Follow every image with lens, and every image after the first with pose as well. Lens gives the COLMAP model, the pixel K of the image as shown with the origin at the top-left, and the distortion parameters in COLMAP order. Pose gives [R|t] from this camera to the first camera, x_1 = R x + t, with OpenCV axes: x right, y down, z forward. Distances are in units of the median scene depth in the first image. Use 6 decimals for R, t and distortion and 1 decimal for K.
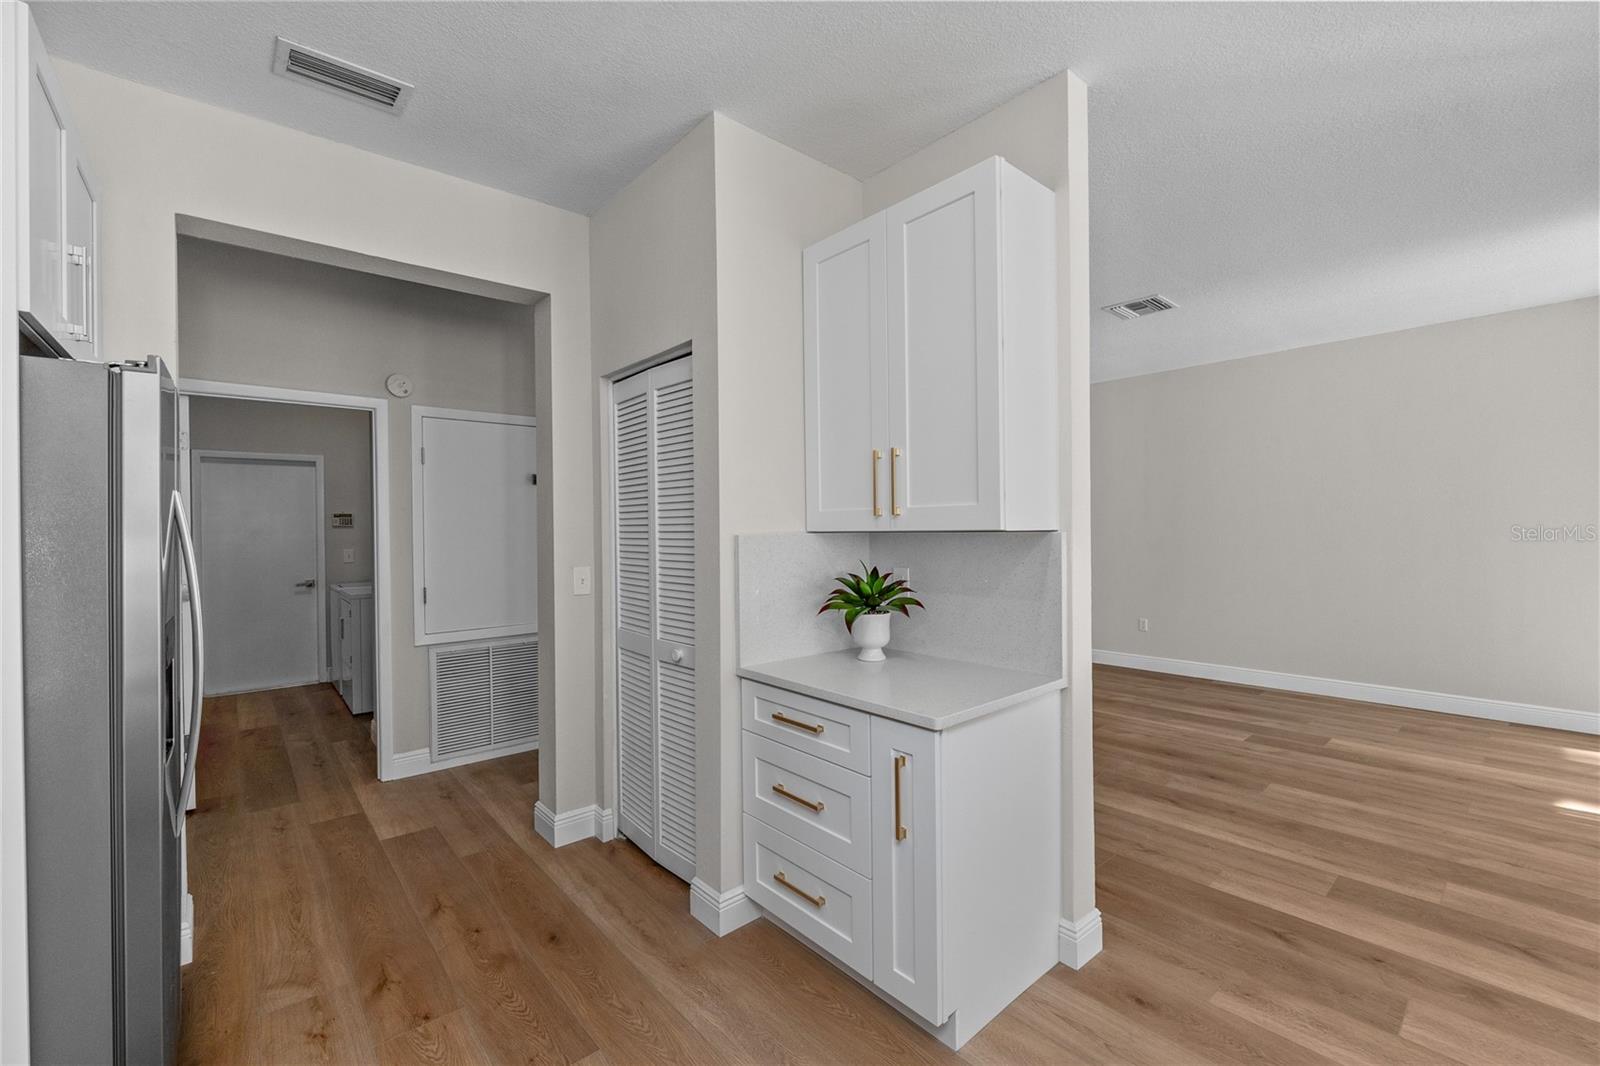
lens RADIAL K [[665.7, 0, 802.6], [0, 665.7, 532.6], [0, 0, 1]] dist [-0.009453, -0.000241]
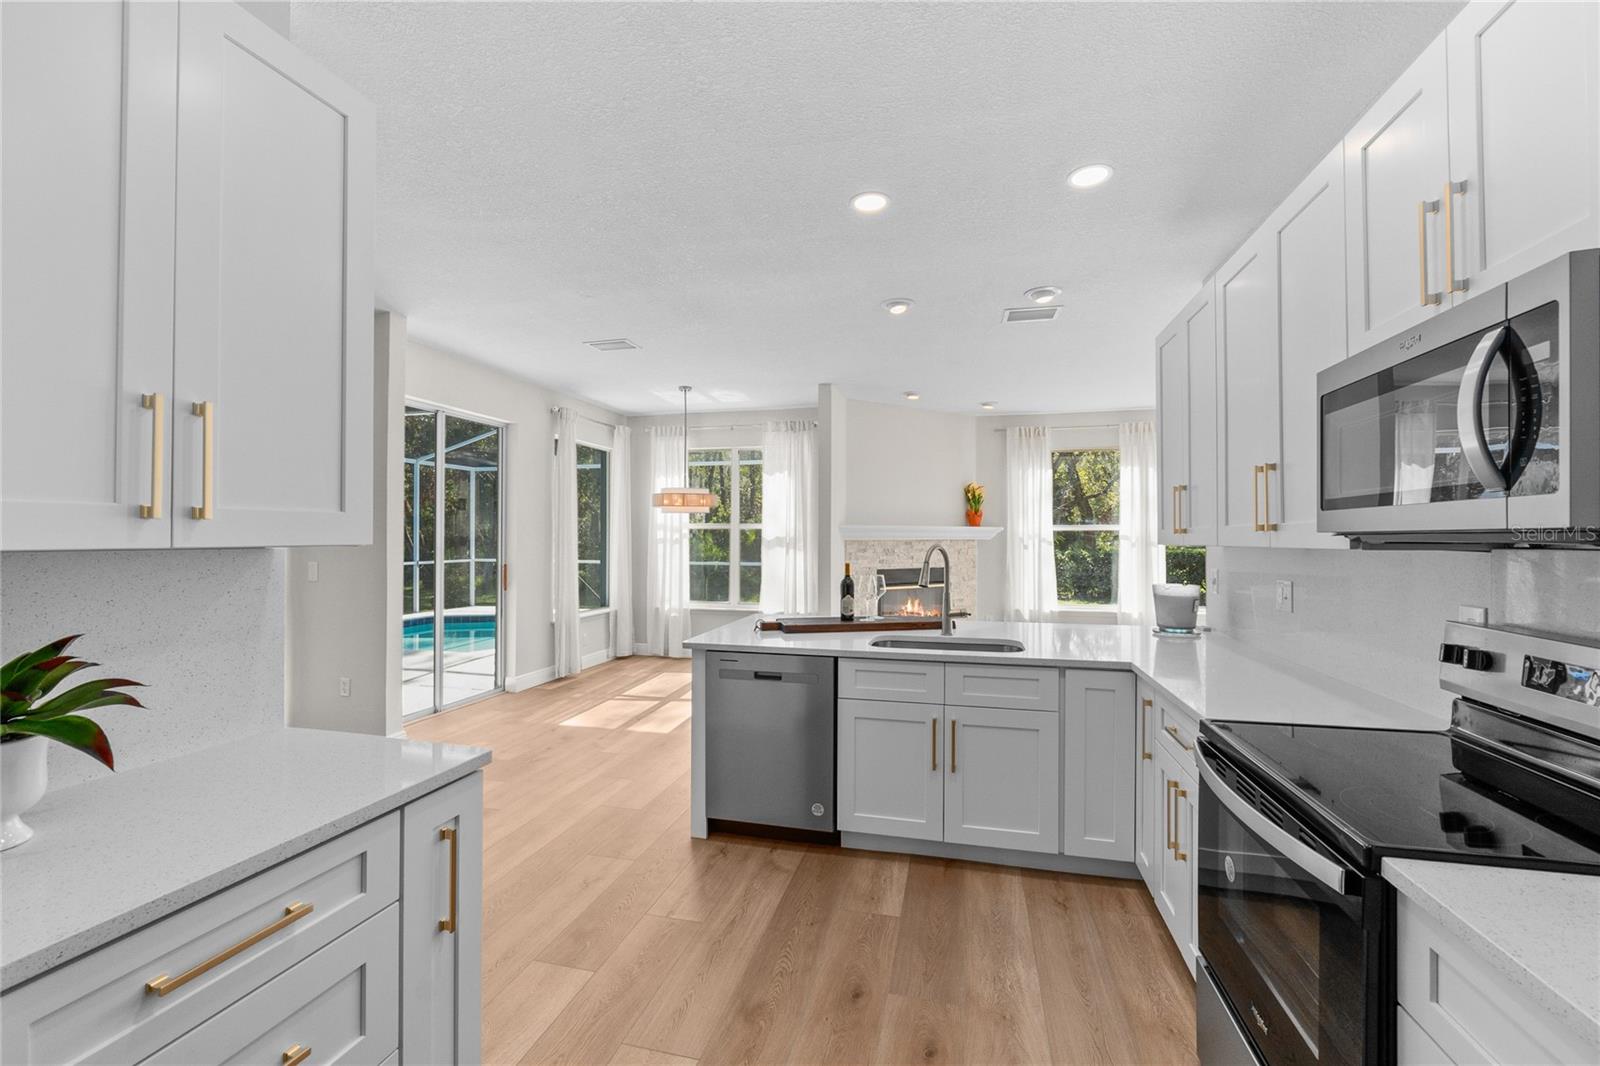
lens RADIAL K [[665.7, 0, 802.6], [0, 665.7, 532.6], [0, 0, 1]] dist [-0.009453, -0.000241]
pose [[-0.574813, 0.014415, 0.818158, -0.555196], [0.010519, 0.999892, -0.010227, -0.004200], [-0.818217, 0.002727, -0.574903, 0.812756]]
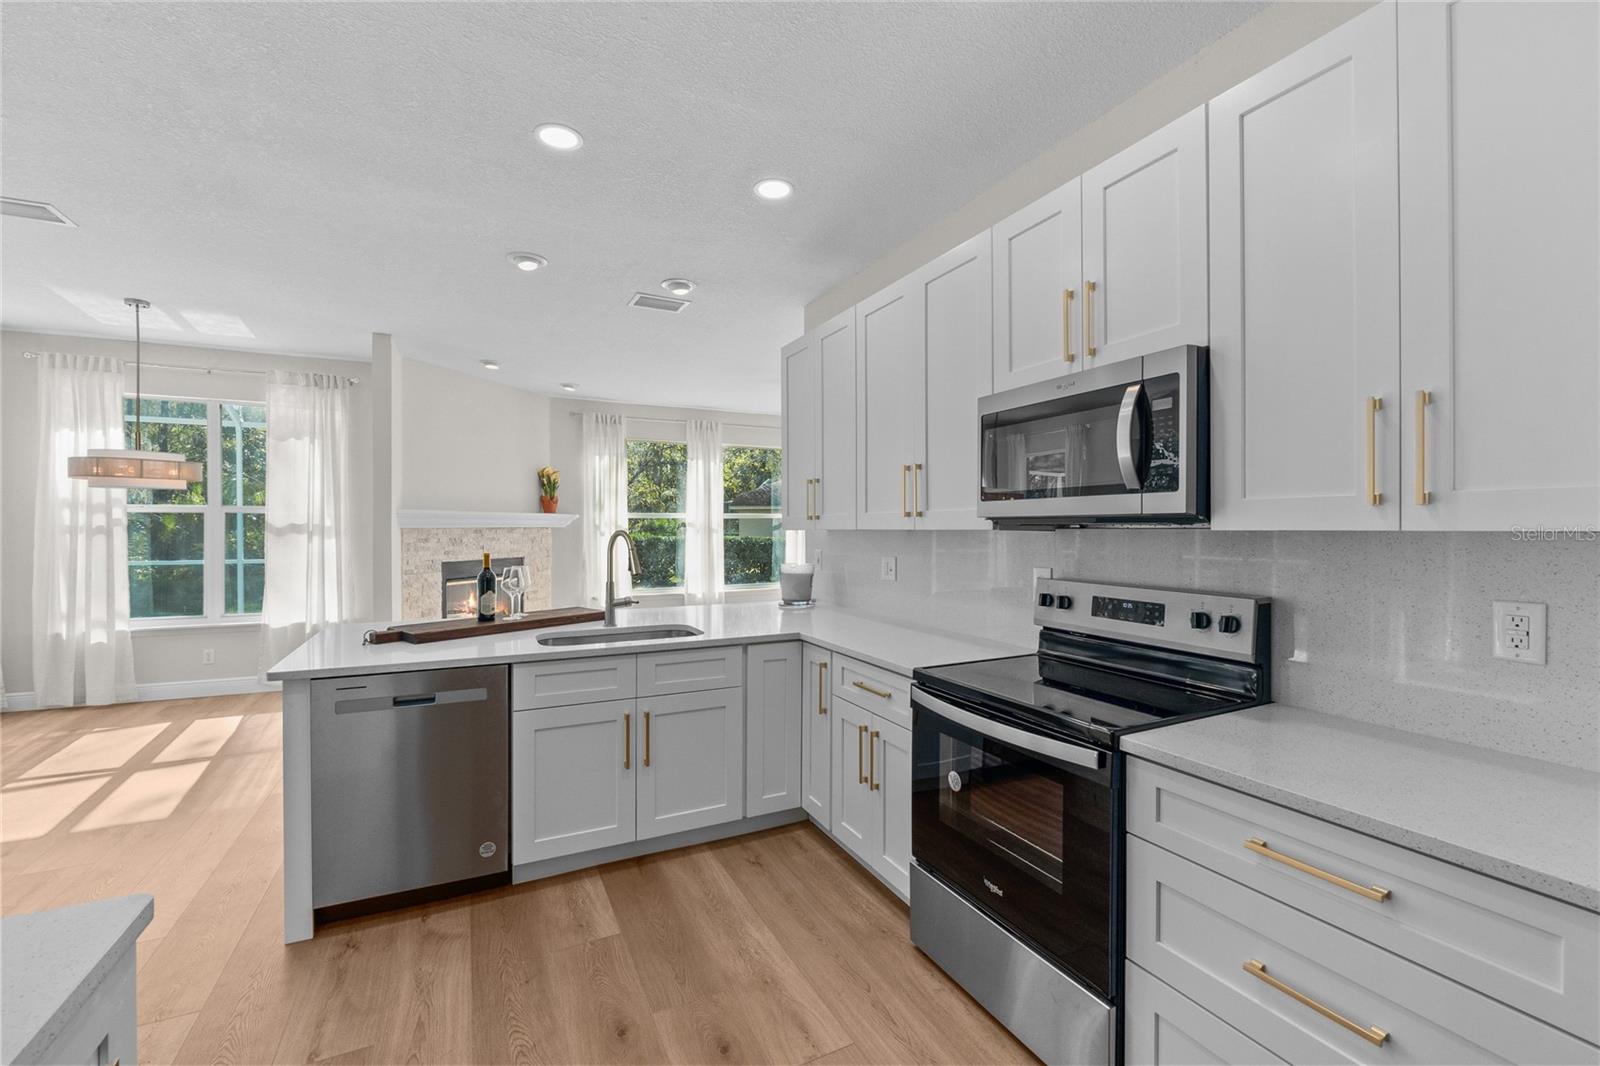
lens RADIAL K [[665.7, 0, 802.6], [0, 665.7, 532.6], [0, 0, 1]] dist [-0.009453, -0.000241]
pose [[-0.968298, 0.007650, 0.249680, -0.287437], [0.011614, 0.999829, 0.014411, -0.000519], [-0.249527, 0.016854, -0.968221, 0.941564]]
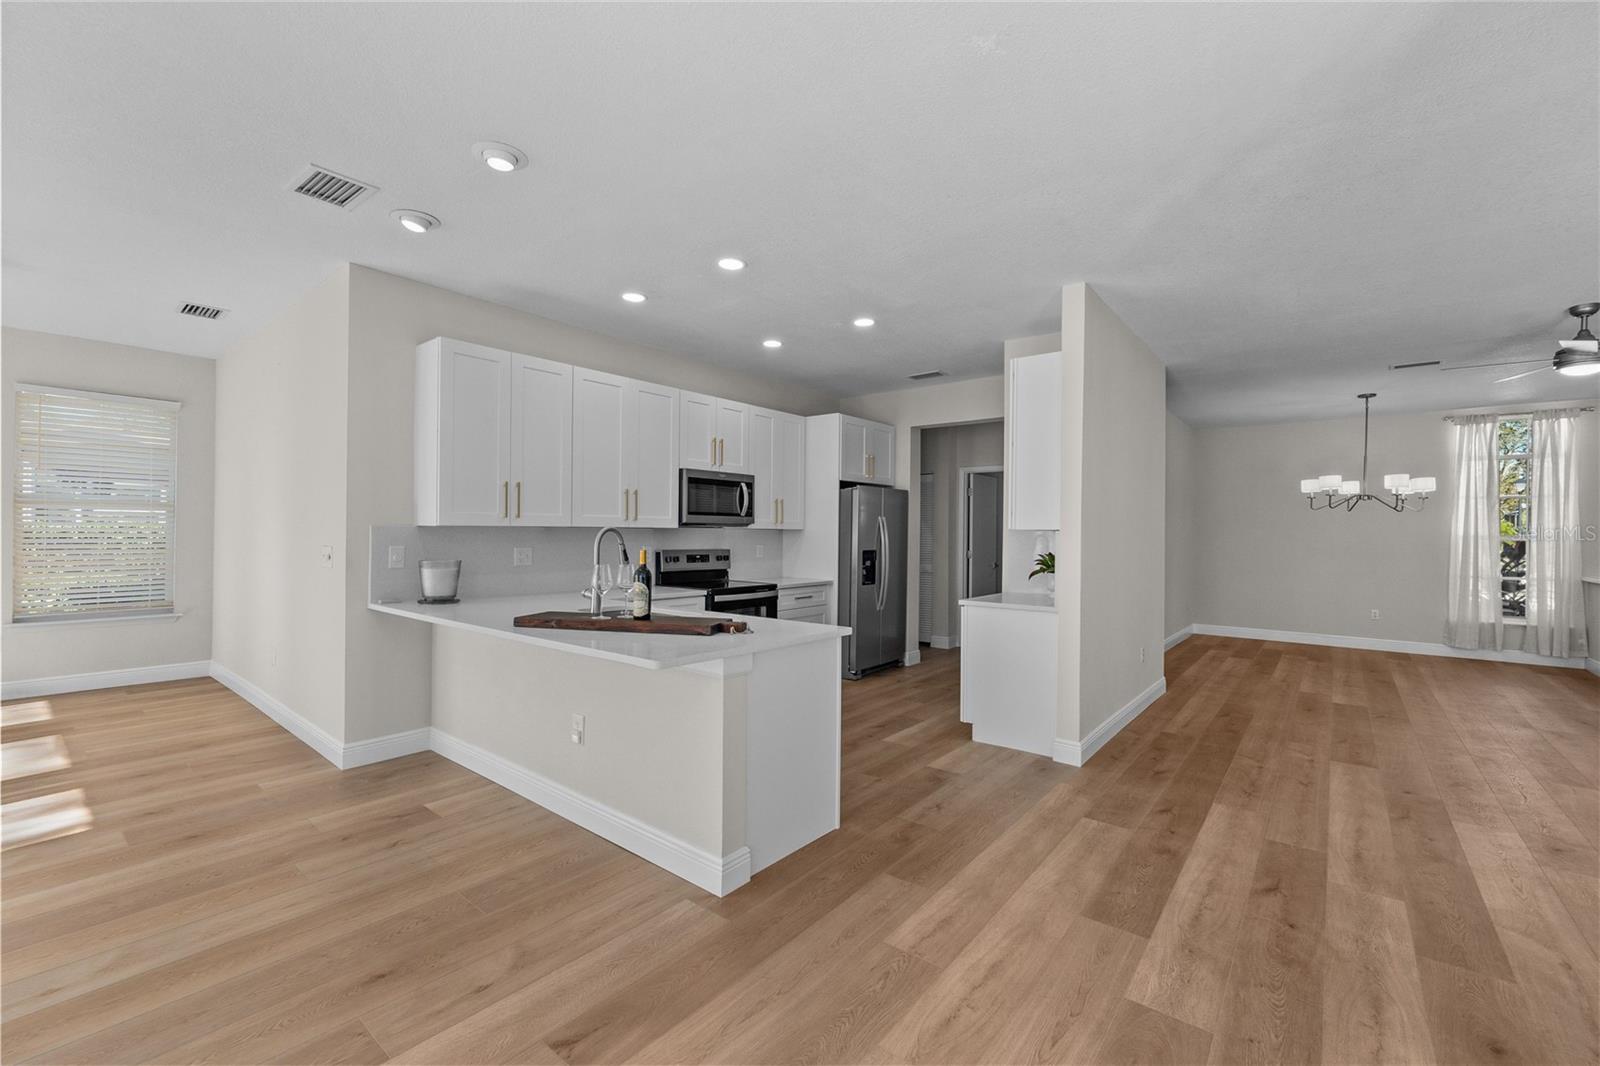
lens RADIAL K [[665.7, 0, 802.6], [0, 665.7, 532.6], [0, 0, 1]] dist [-0.009453, -0.000241]
pose [[0.172100, 0.011258, -0.985015, 1.848830], [-0.019609, 0.999776, 0.008001, 0.003326], [0.984884, 0.017939, 0.172282, -0.043499]]
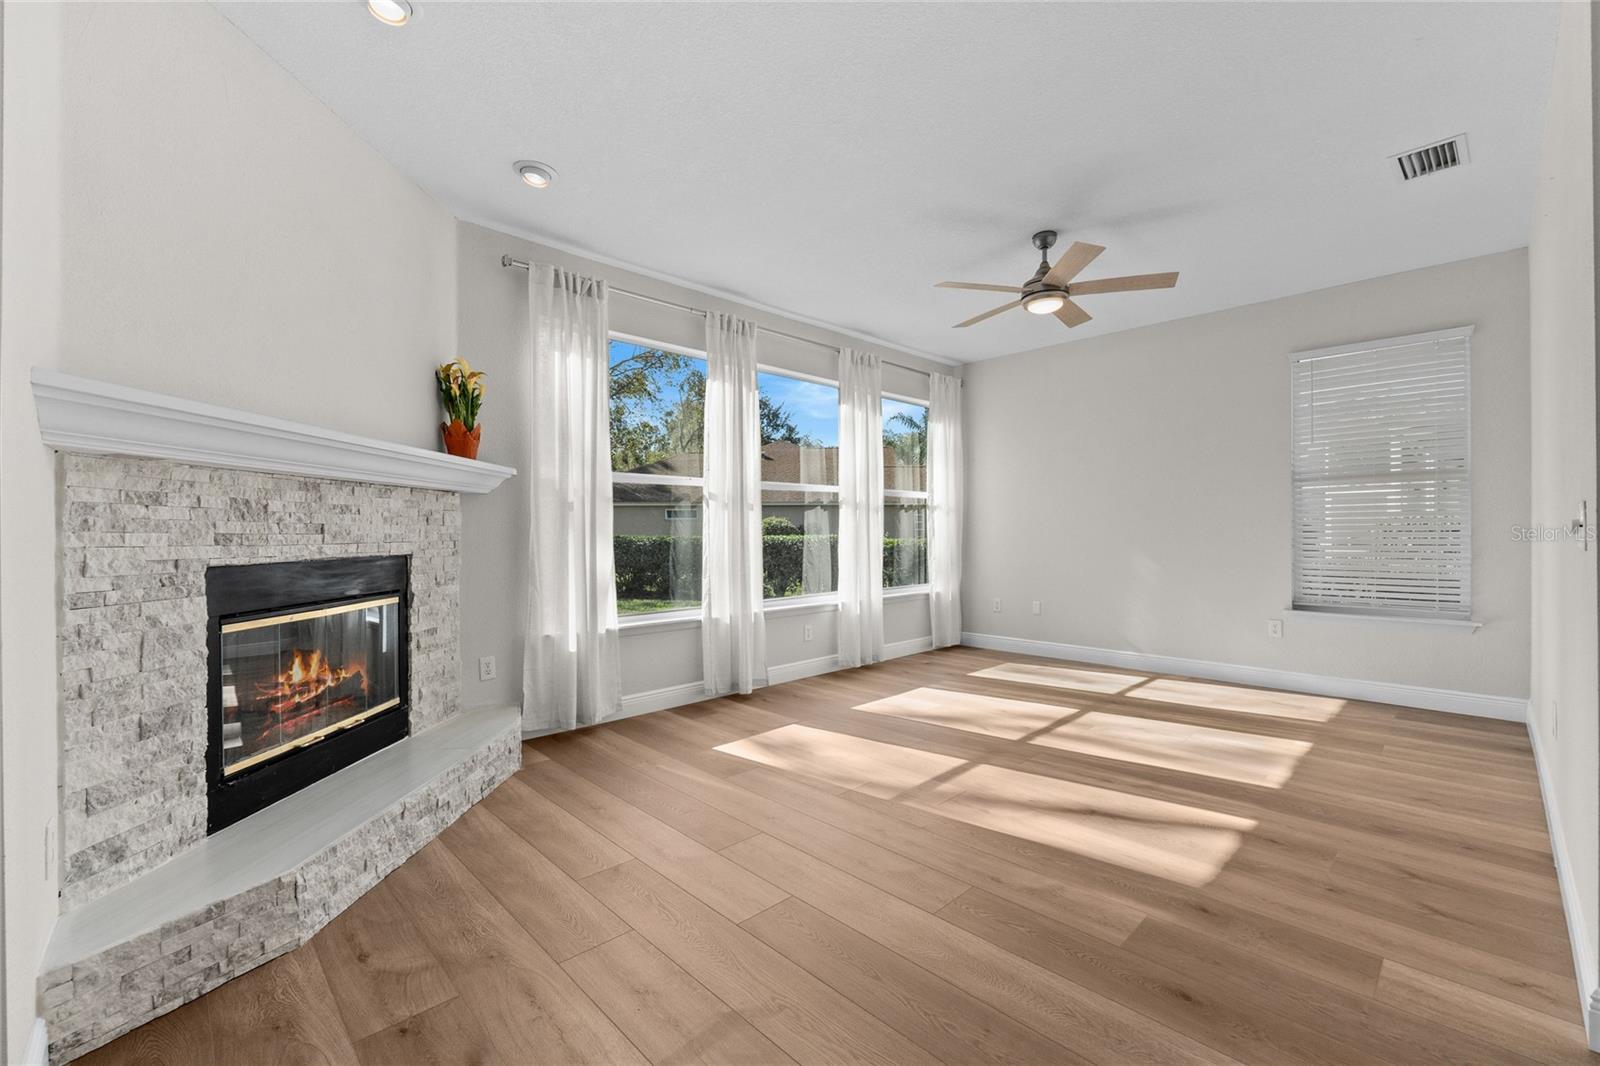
lens RADIAL K [[665.7, 0, 802.6], [0, 665.7, 532.6], [0, 0, 1]] dist [-0.009453, -0.000241]
pose [[-0.998643, 0.012887, -0.050456, 0.929268], [0.012373, 0.999868, 0.010495, 0.087888], [0.050584, 0.009857, -0.998671, -0.250441]]
